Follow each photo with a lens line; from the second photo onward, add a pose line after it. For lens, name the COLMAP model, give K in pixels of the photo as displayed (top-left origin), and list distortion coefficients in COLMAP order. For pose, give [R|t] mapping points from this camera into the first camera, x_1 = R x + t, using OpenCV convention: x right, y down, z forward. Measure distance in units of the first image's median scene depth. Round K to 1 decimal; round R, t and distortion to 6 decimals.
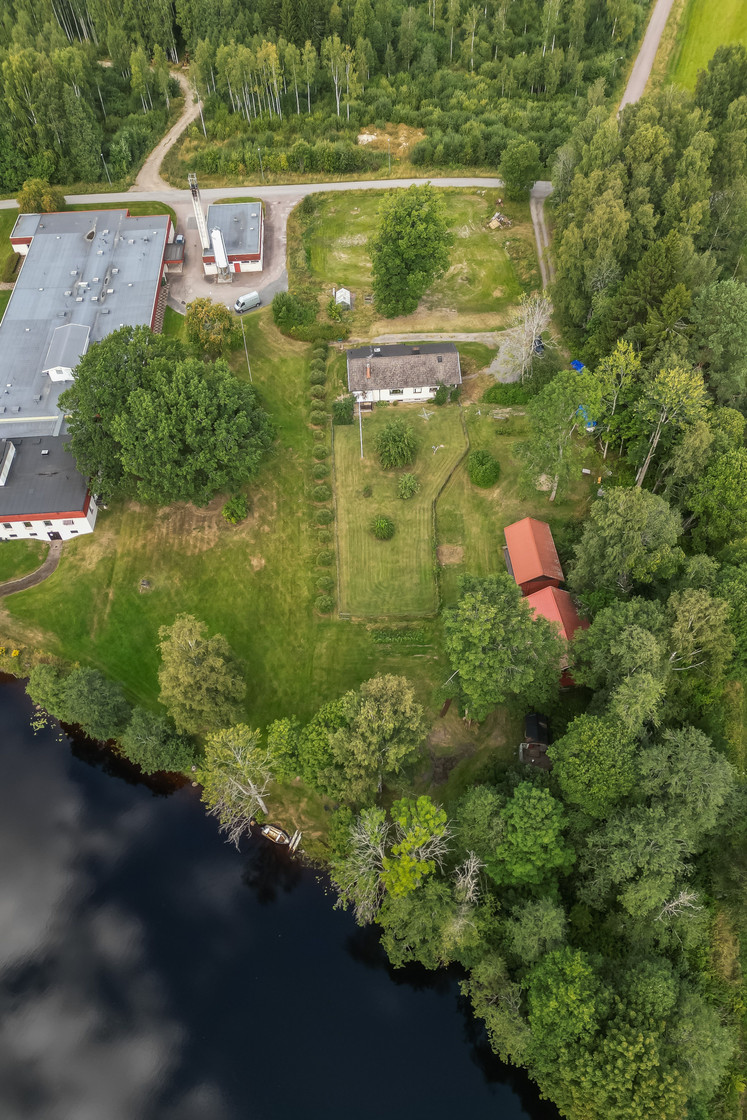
lens RADIAL K [[784.5, 0, 373.5], [0, 784.5, 560.0], [0, 0, 1]] dist [0.072421, -0.064676]
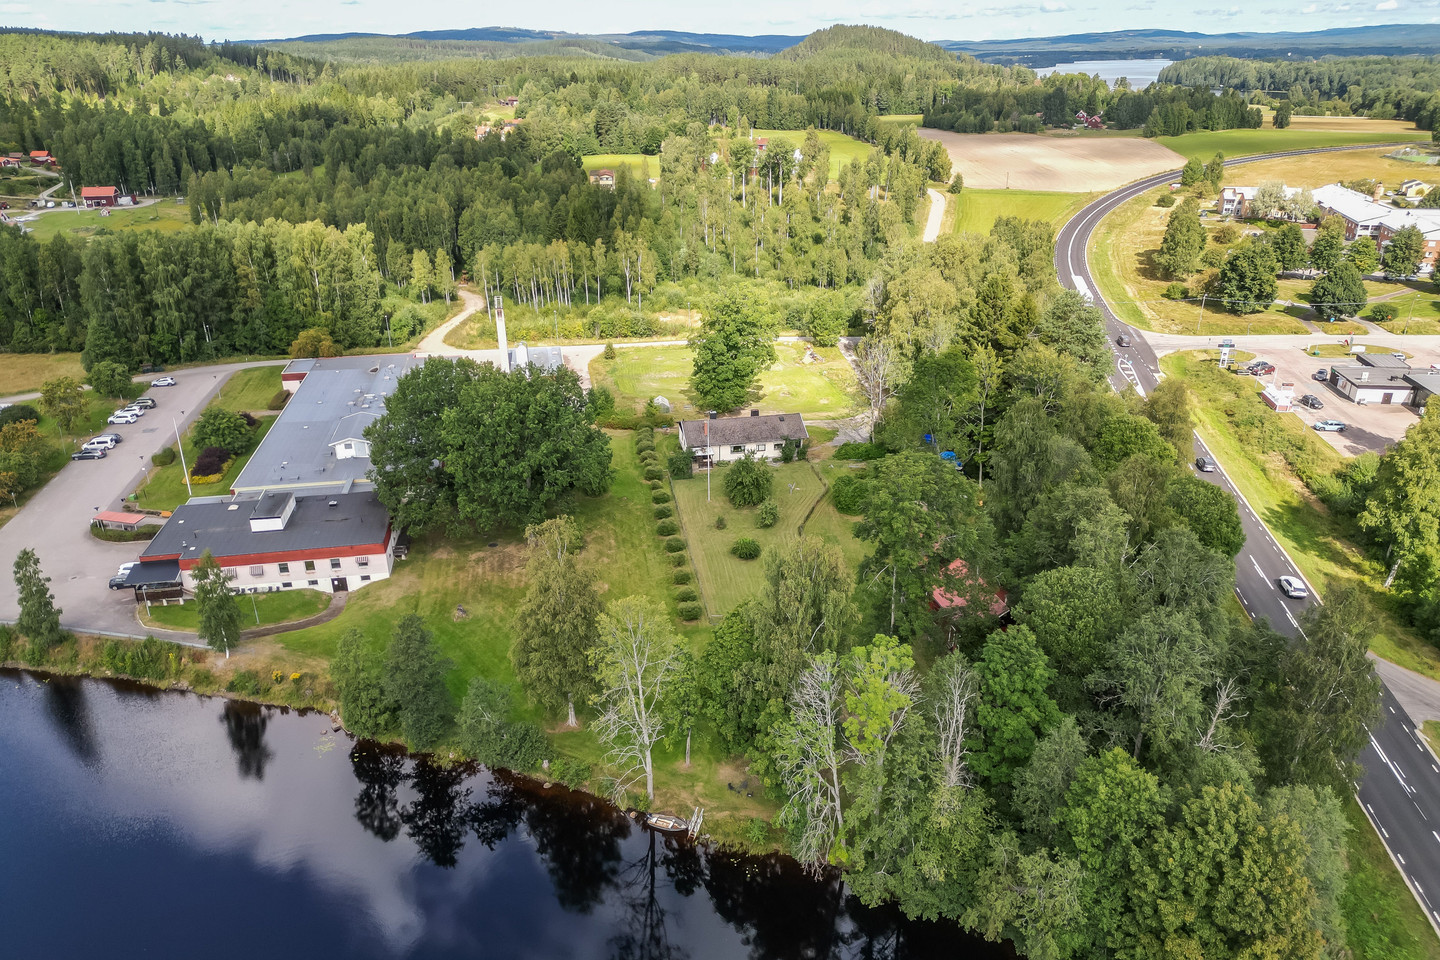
lens RADIAL K [[1008.6, 0, 717.5], [0, 1008.6, 505.1], [0, 0, 1]] dist [0.072421, -0.064676]
pose [[0.993938, -0.031659, 0.105283, -0.109364], [0.076621, 0.886235, -0.456856, 0.341236], [-0.078841, 0.462154, 0.883288, 0.018324]]
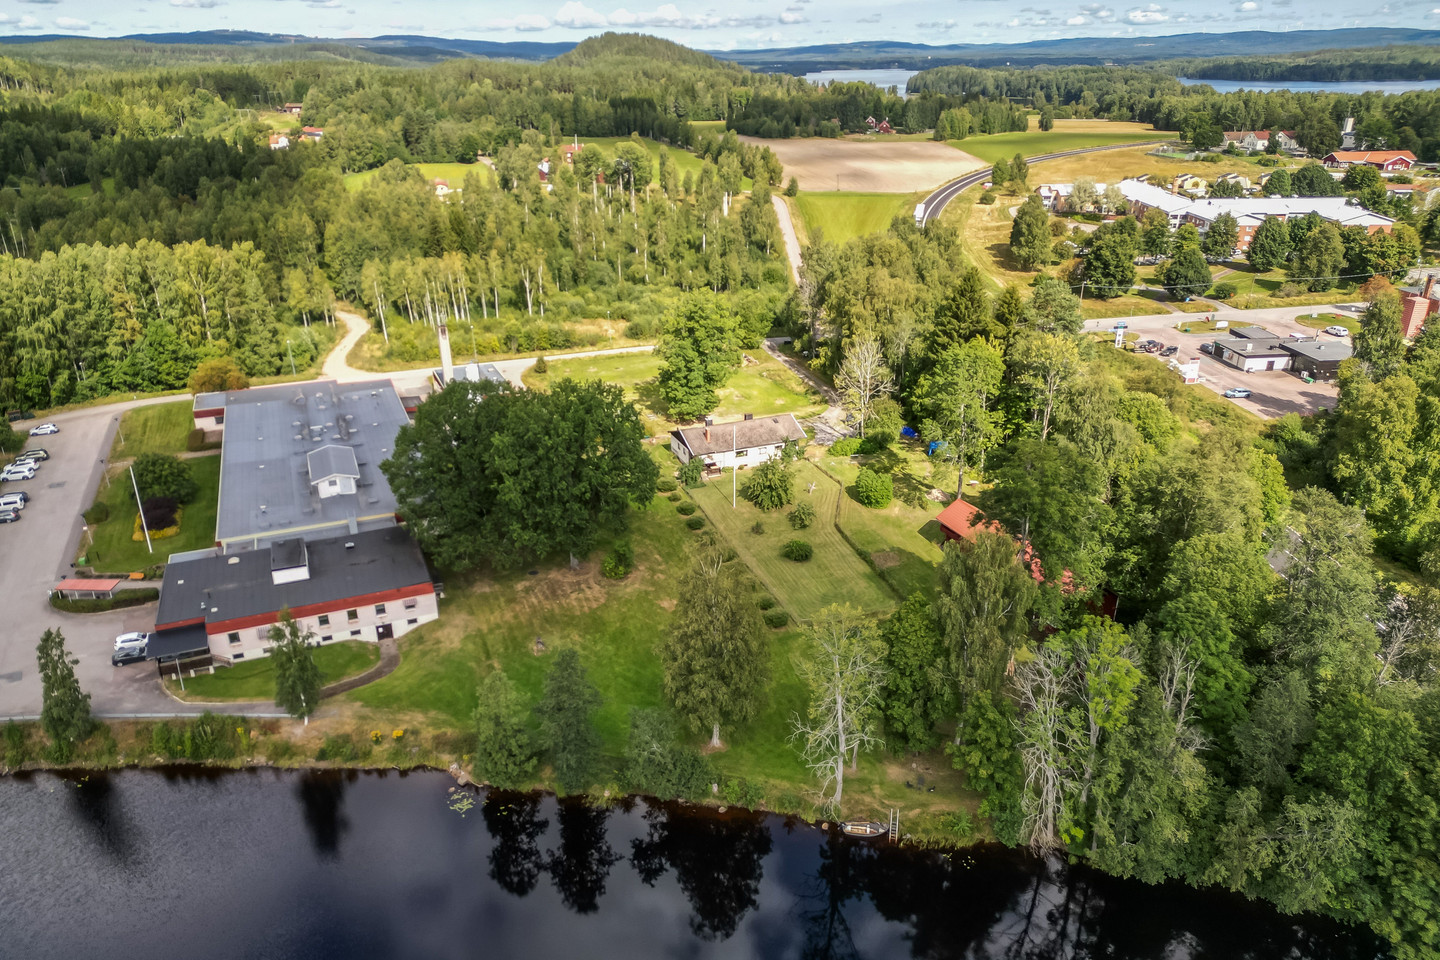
lens RADIAL K [[1005.5, 0, 718.7], [0, 1005.5, 503.5], [0, 0, 1]] dist [0.086502, -0.086225]
pose [[0.945566, -0.115802, 0.304131, -0.326639], [0.244769, 0.868944, -0.430144, 0.299282], [-0.214461, 0.481171, 0.849989, 0.059710]]
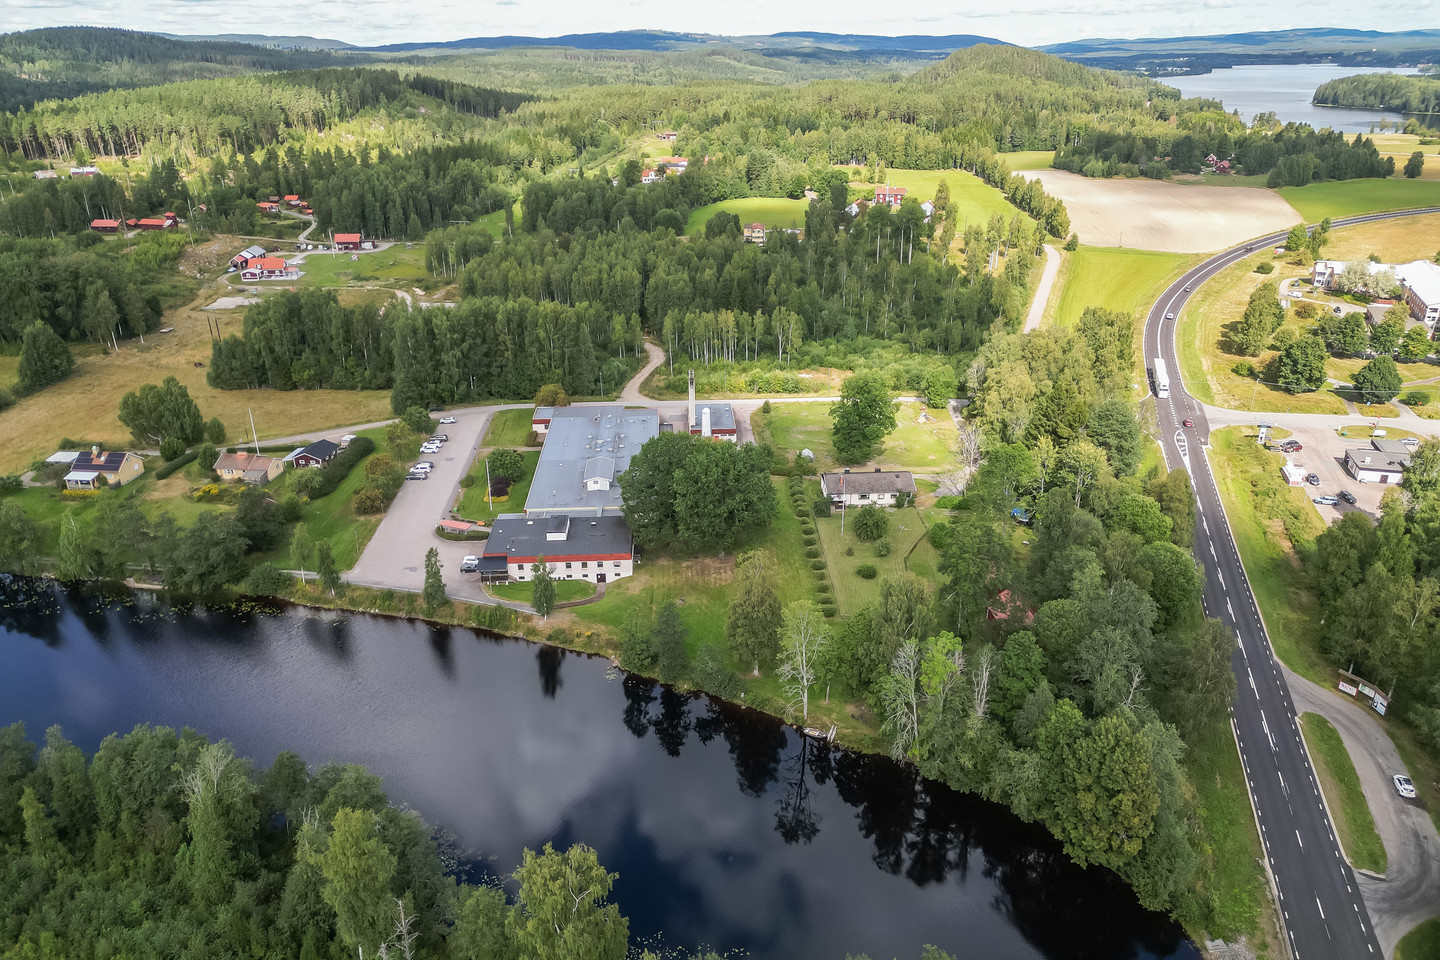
lens RADIAL K [[1005.5, 0, 718.7], [0, 1005.5, 503.5], [0, 0, 1]] dist [0.086502, -0.086225]
pose [[0.999756, 0.020720, -0.007609, -0.178204], [-0.021901, 0.888061, -0.459204, 0.501817], [-0.002757, 0.459258, 0.888298, -0.390666]]
